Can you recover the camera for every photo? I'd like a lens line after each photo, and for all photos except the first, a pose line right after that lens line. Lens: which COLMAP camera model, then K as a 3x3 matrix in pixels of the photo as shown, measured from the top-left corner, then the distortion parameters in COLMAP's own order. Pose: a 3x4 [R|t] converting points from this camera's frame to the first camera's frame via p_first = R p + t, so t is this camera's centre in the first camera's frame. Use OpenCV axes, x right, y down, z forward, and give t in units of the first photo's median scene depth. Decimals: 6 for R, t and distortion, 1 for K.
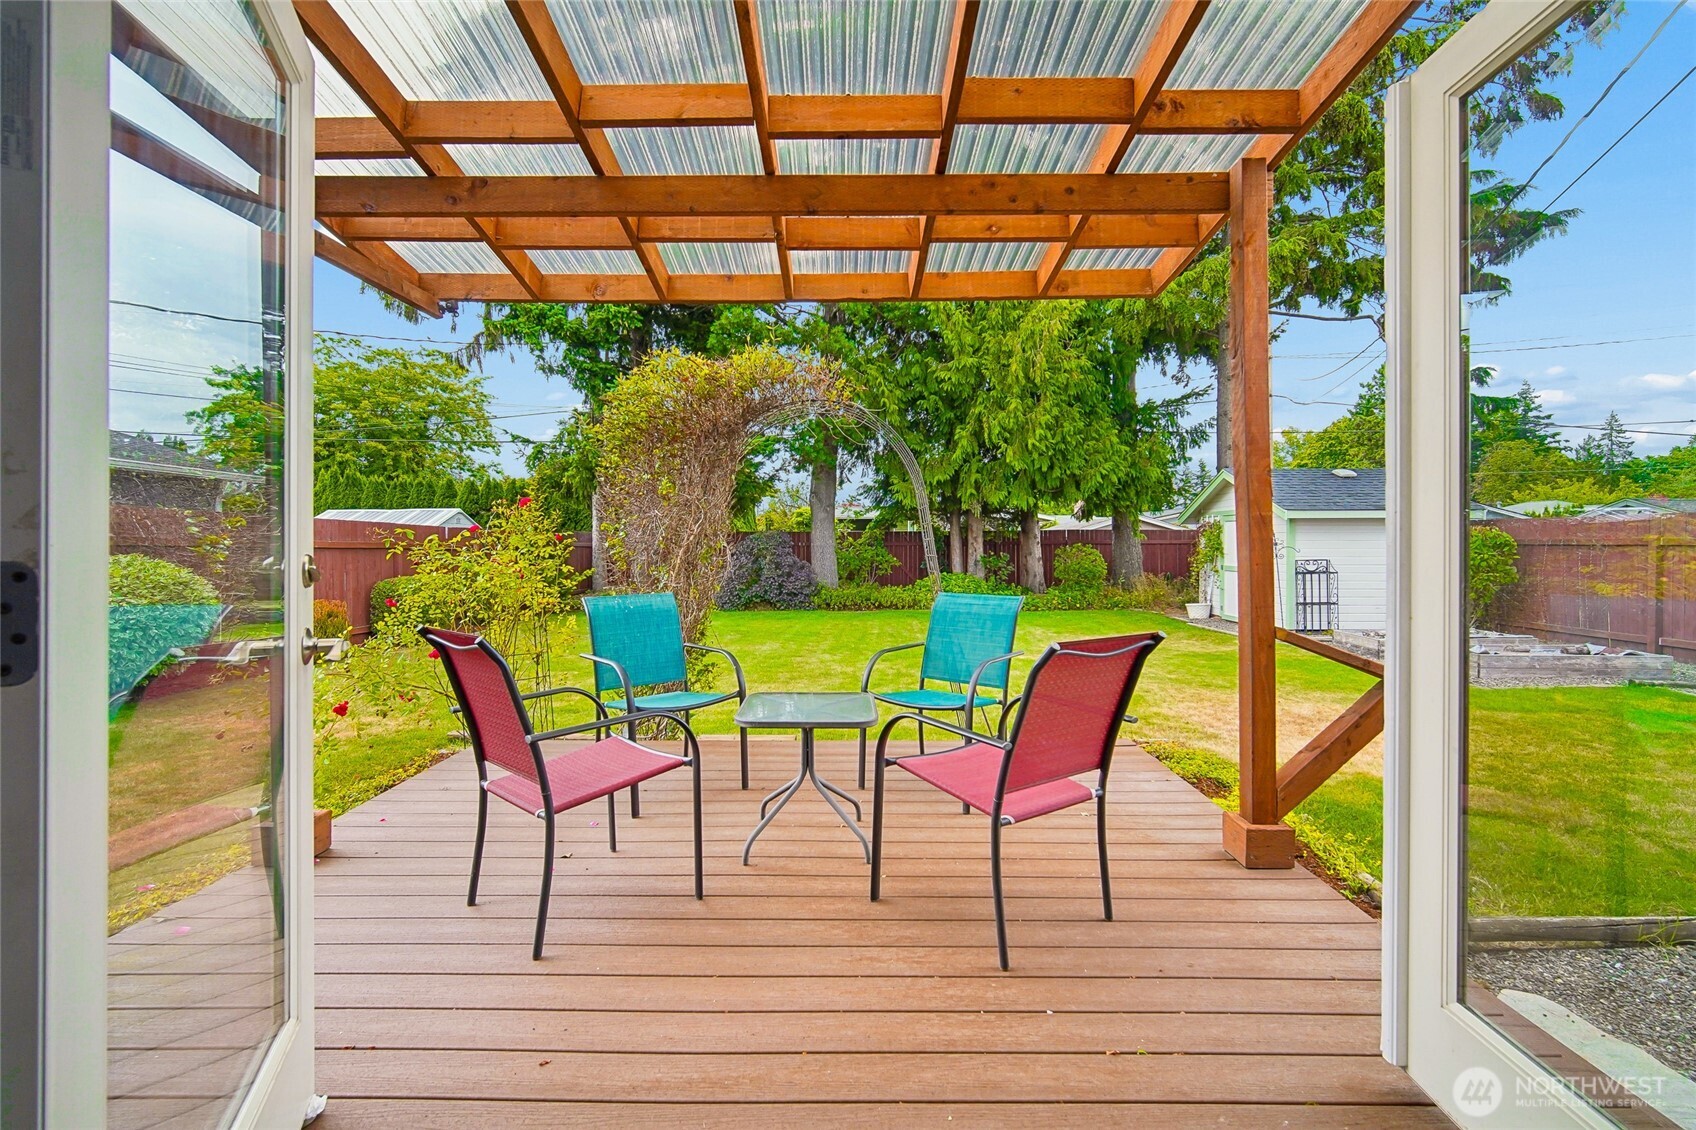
lens RADIAL K [[746.1, 0, 848.1], [0, 746.1, 557.8], [0, 0, 1]] dist [-0.013111, 0.005429]
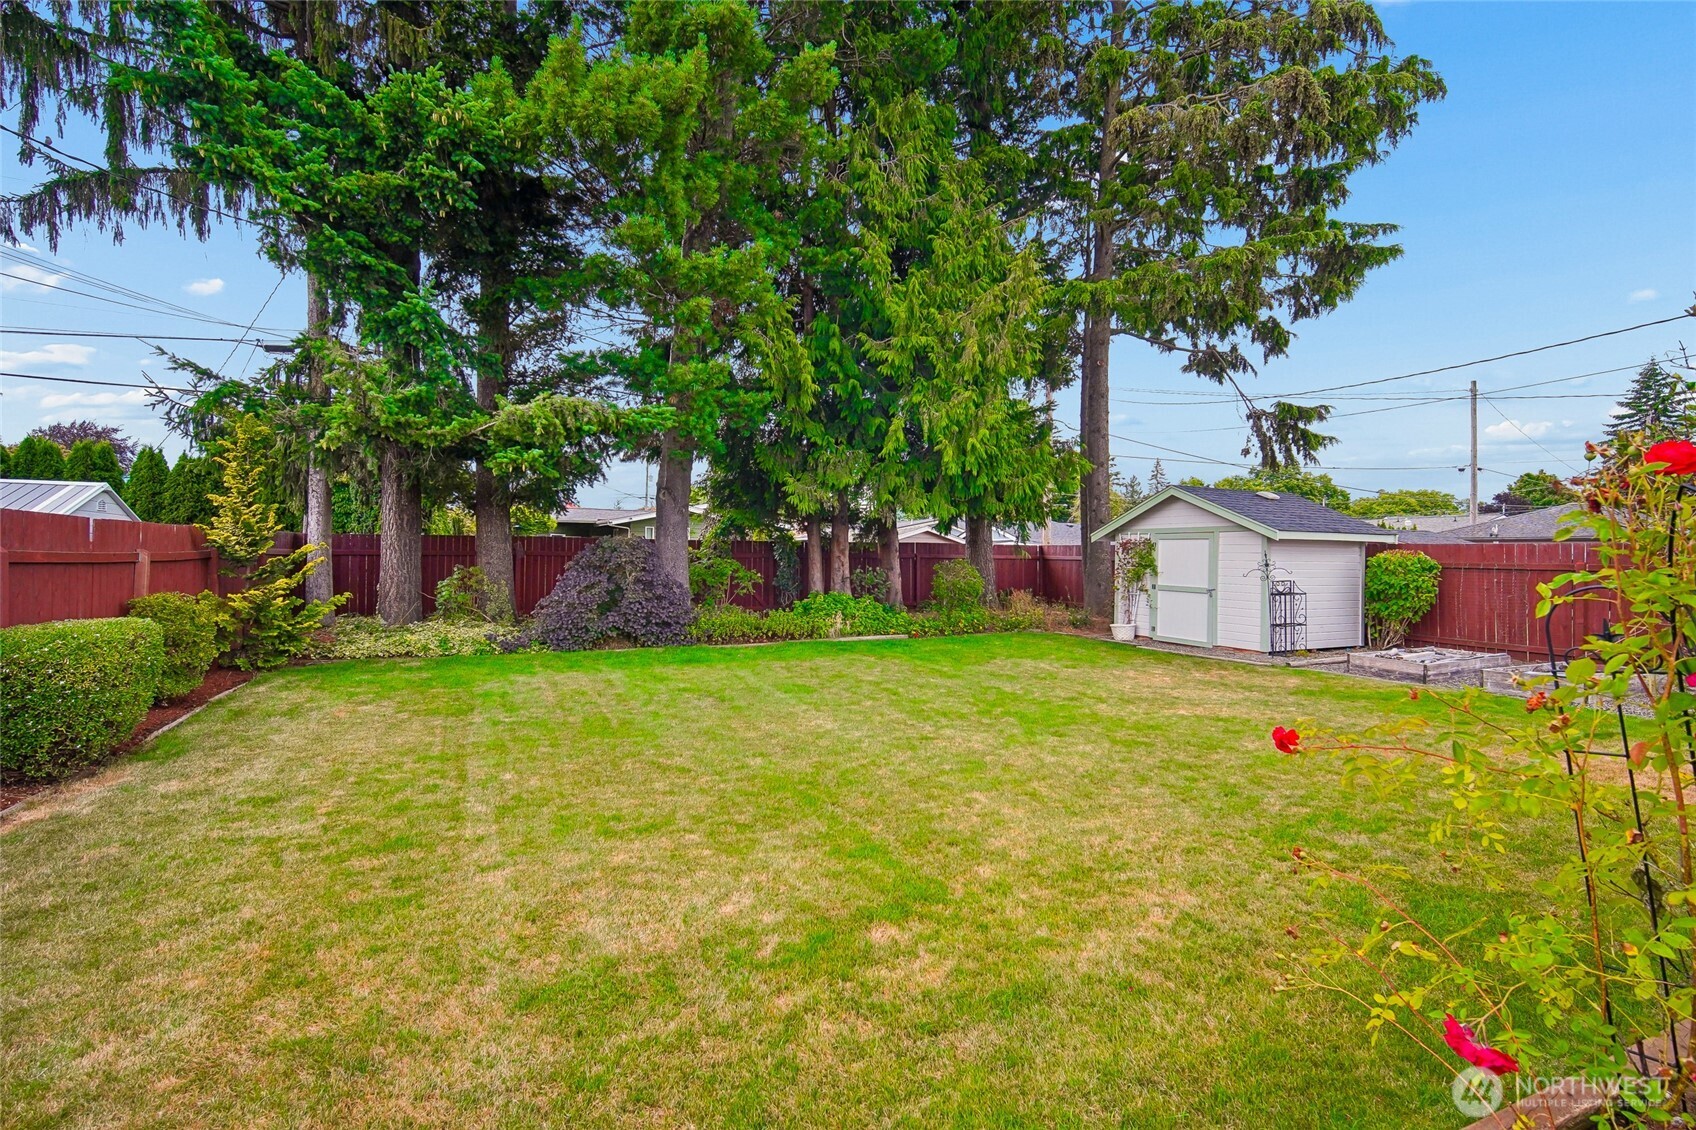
lens RADIAL K [[746.1, 0, 848.1], [0, 746.1, 557.8], [0, 0, 1]] dist [-0.013111, 0.005429]
pose [[0.897385, 0.010931, 0.441114, -0.235369], [-0.005936, 0.999902, -0.012701, -0.008528], [-0.441209, 0.008779, 0.897361, 0.259568]]
